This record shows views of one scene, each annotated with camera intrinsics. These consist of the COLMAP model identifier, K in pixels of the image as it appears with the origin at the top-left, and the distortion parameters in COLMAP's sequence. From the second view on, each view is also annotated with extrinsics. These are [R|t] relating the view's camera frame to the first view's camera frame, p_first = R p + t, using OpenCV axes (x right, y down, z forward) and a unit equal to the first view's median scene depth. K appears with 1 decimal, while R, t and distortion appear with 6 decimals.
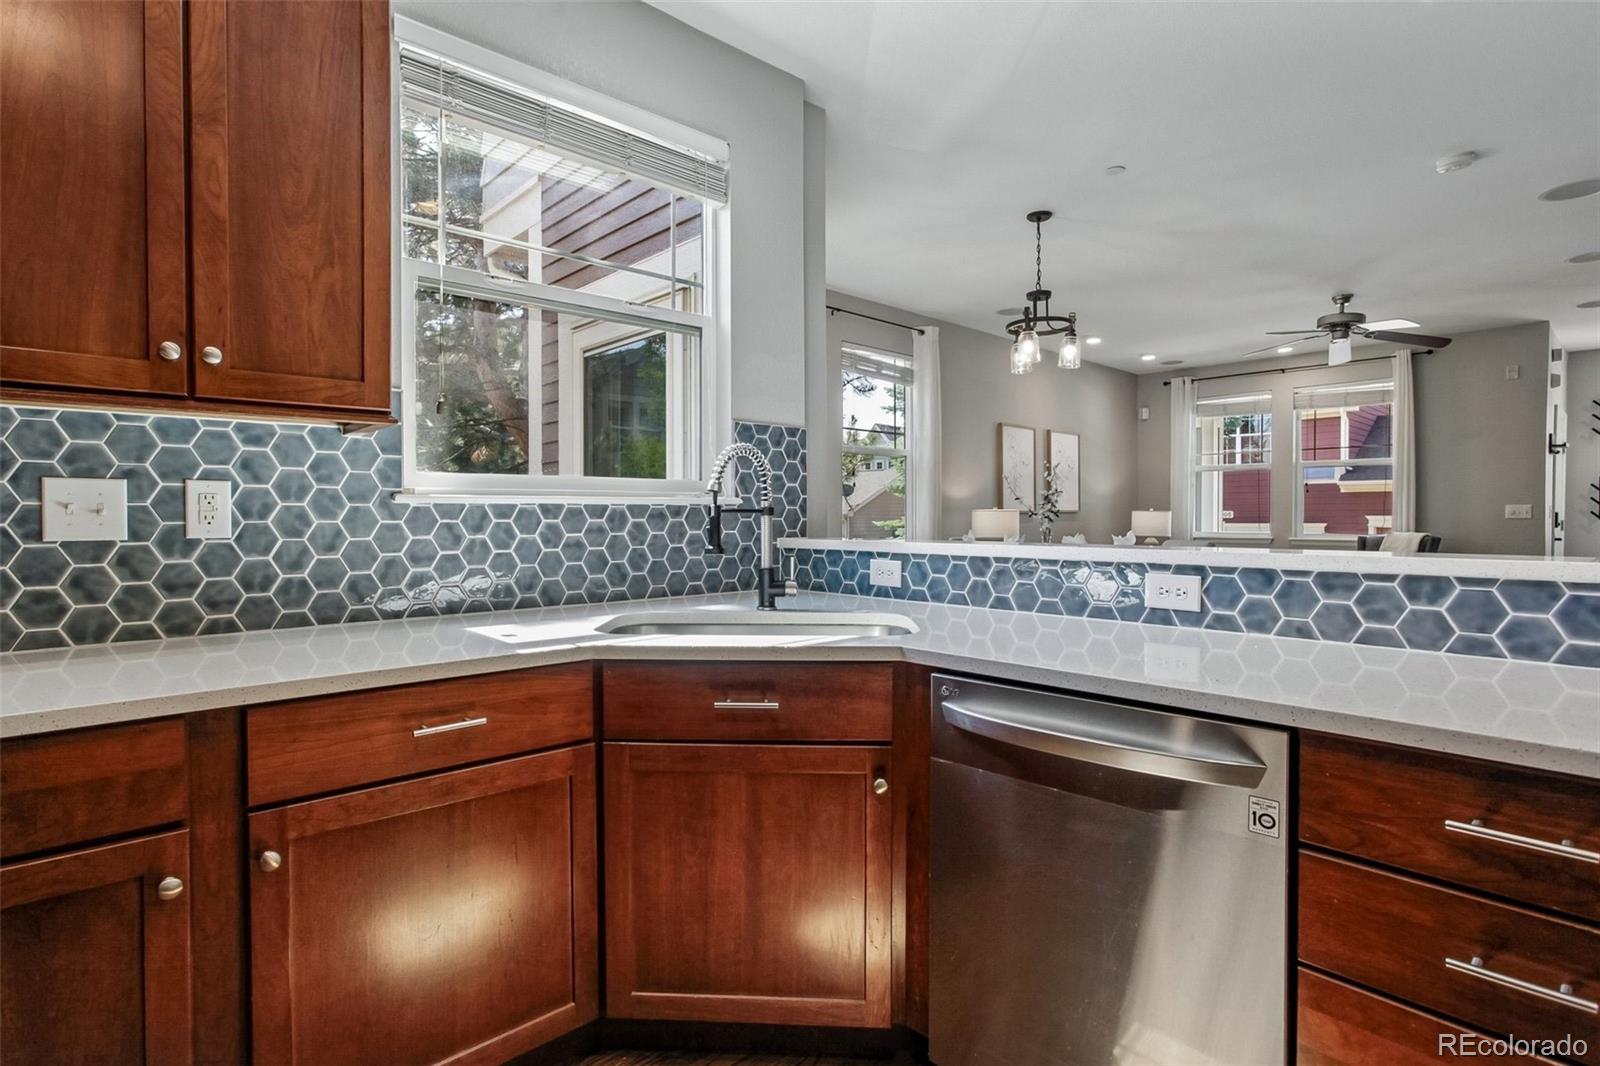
lens RADIAL K [[797.6, 0, 778.8], [0, 797.6, 525.2], [0, 0, 1]] dist [-0.027473, 0.016929]
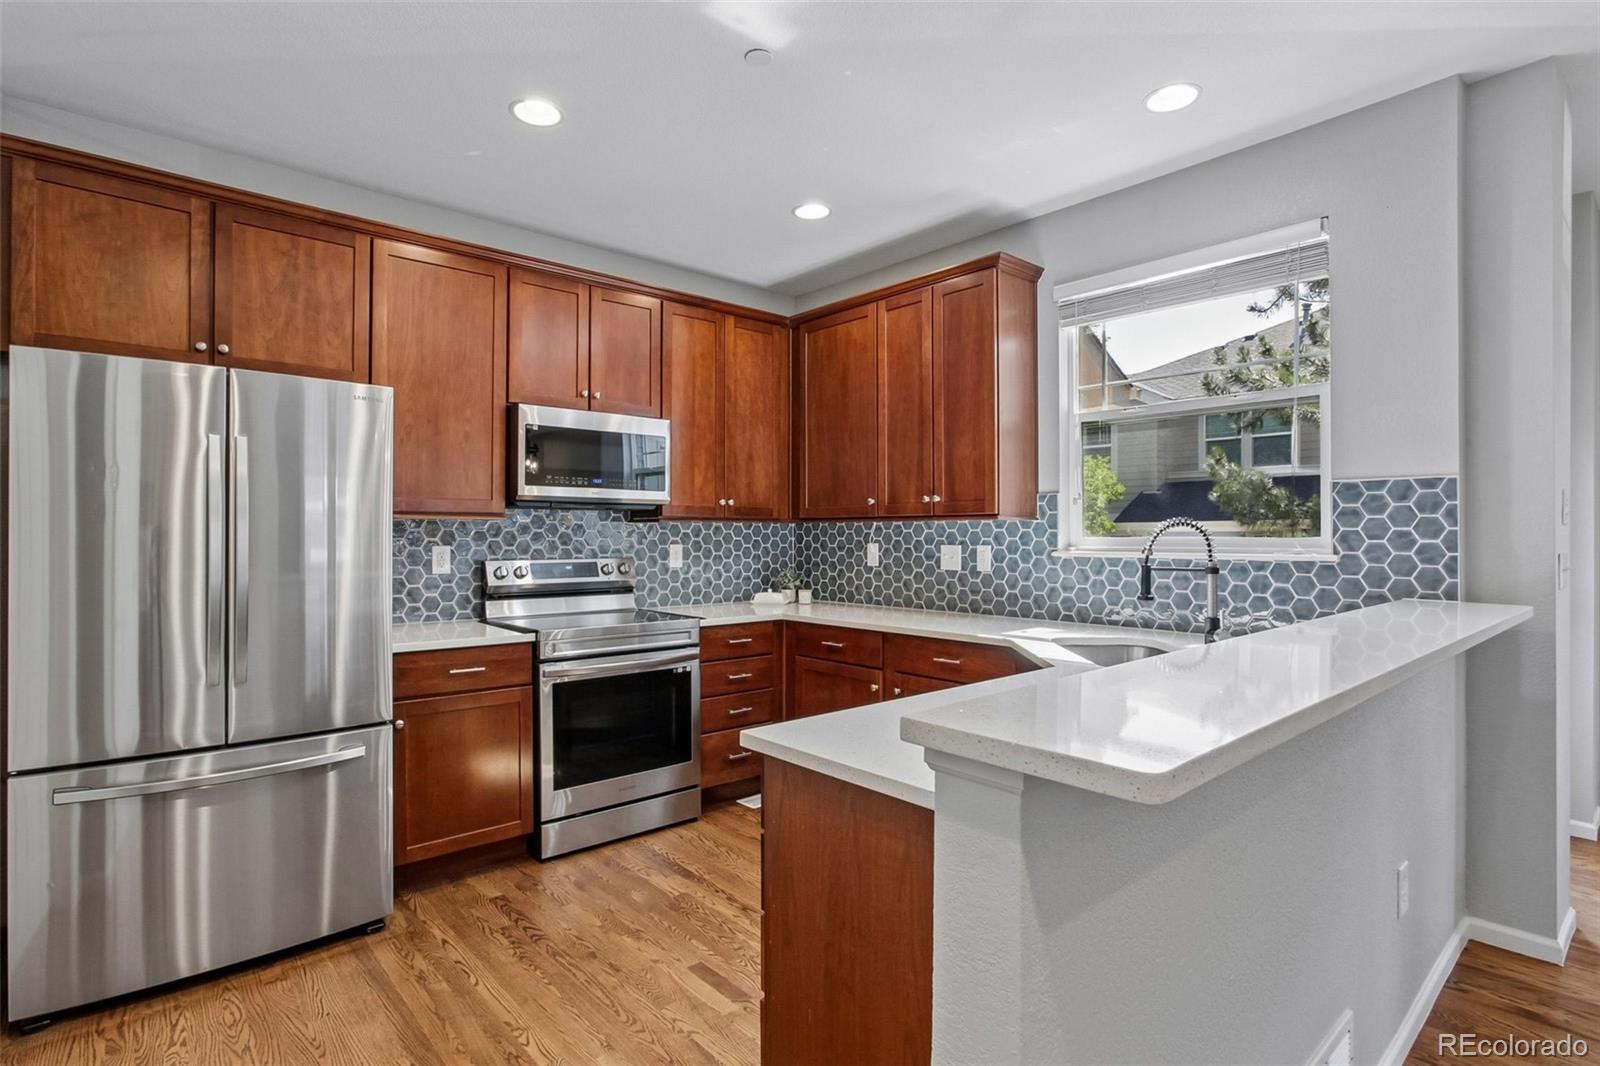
lens RADIAL K [[797.6, 0, 779.3], [0, 797.6, 531.5], [0, 0, 1]] dist [-0.027473, 0.016929]
pose [[-0.017087, 0.000220, -0.999854, 1.550521], [-0.010024, 0.999950, 0.000391, -0.091155], [0.999804, 0.010029, -0.017084, 0.464728]]
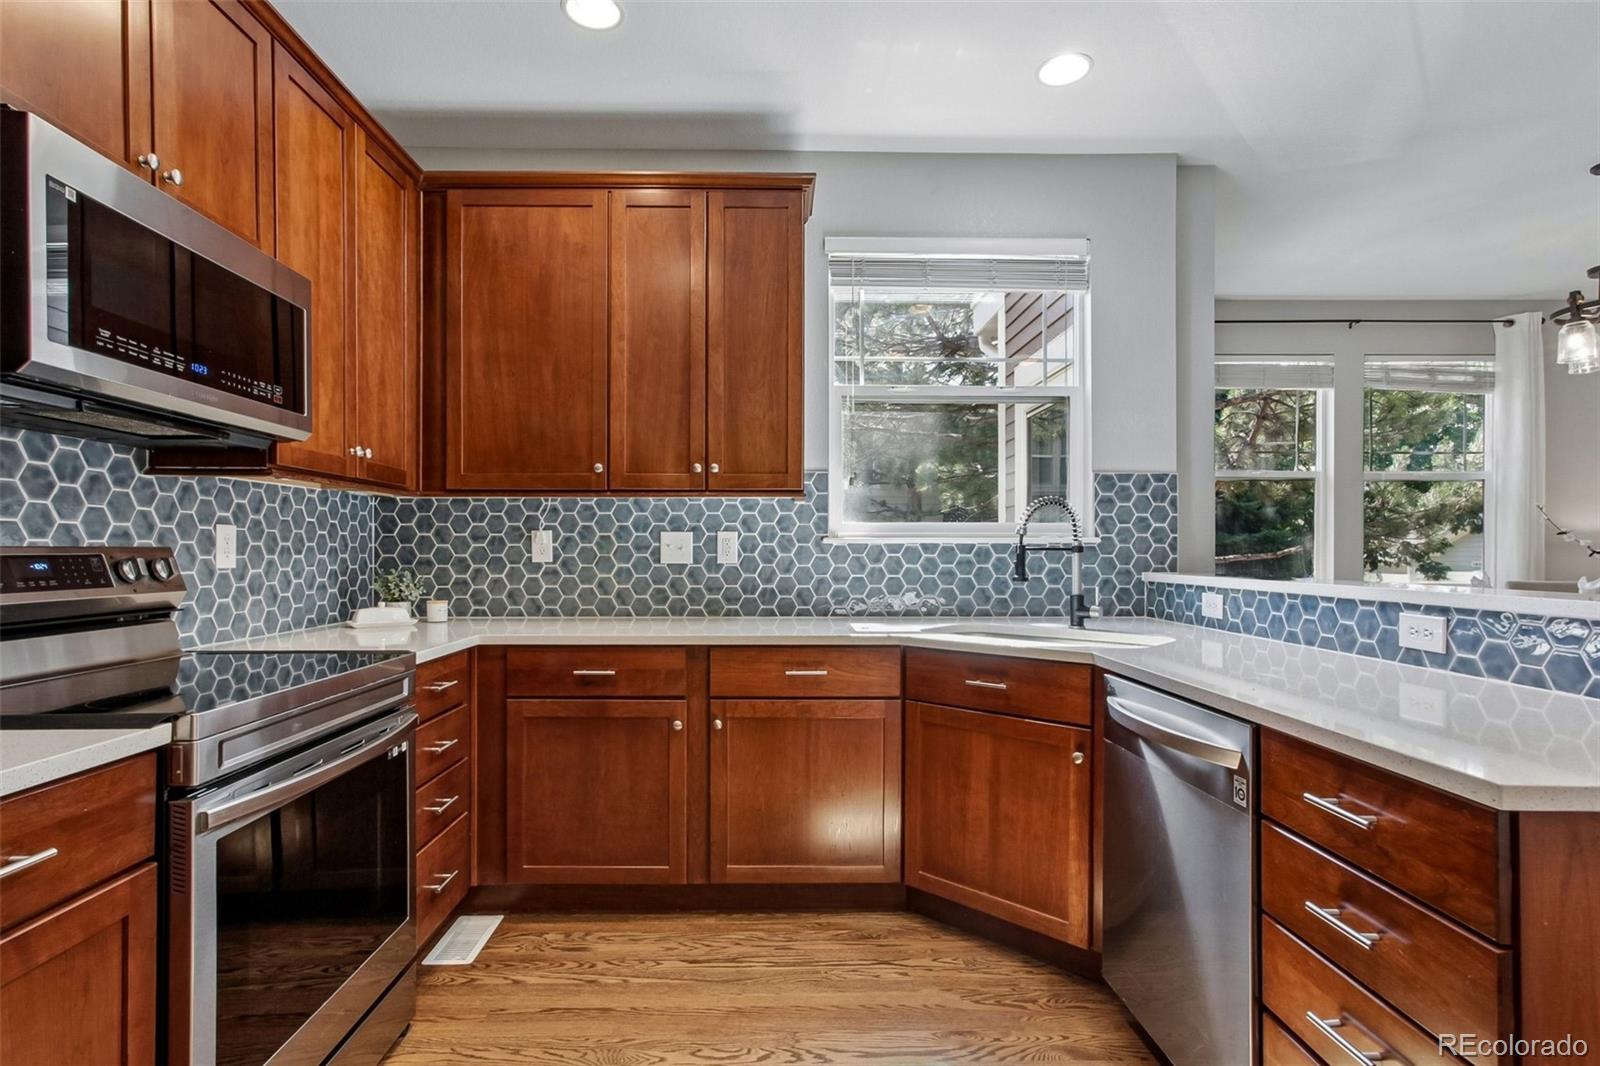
lens RADIAL K [[797.6, 0, 777.0], [0, 797.6, 551.5], [0, 0, 1]] dist [-0.027473, 0.016929]
pose [[0.750660, 0.006144, -0.660660, 0.581613], [-0.011715, 0.999923, -0.004011, -0.004783], [0.660585, 0.010750, 0.750674, -0.304875]]
